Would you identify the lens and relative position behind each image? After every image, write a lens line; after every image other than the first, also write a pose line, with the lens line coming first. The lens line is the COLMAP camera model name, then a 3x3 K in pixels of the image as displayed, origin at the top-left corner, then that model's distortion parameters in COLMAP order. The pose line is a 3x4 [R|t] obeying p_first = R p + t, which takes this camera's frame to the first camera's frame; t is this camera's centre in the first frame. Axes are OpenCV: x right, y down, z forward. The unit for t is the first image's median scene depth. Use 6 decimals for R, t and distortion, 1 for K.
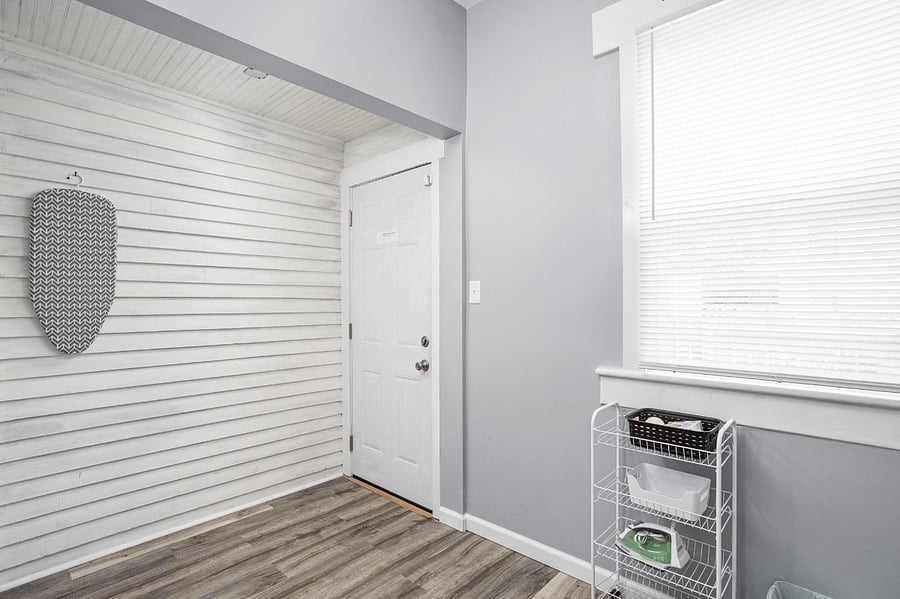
lens RADIAL K [[435.6, 0, 446.9], [0, 435.6, 303.3], [0, 0, 1]] dist [-0.022223, 0.001239]
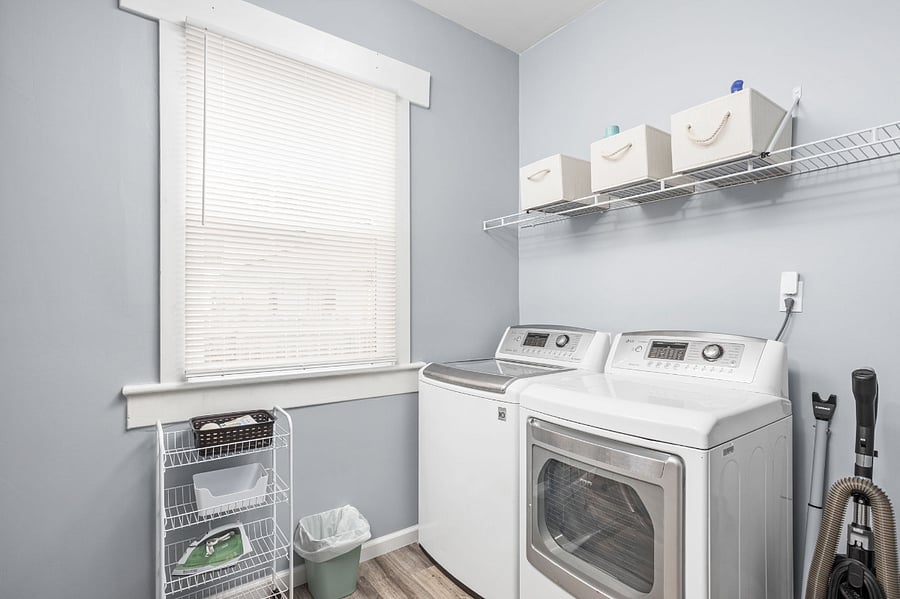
lens RADIAL K [[435.6, 0, 446.9], [0, 435.6, 303.3], [0, 0, 1]] dist [-0.022223, 0.001239]
pose [[0.188853, 0.011503, 0.981938, -0.410632], [-0.004408, 0.999931, -0.010866, -0.005489], [-0.981995, -0.002276, 0.188891, 0.280614]]
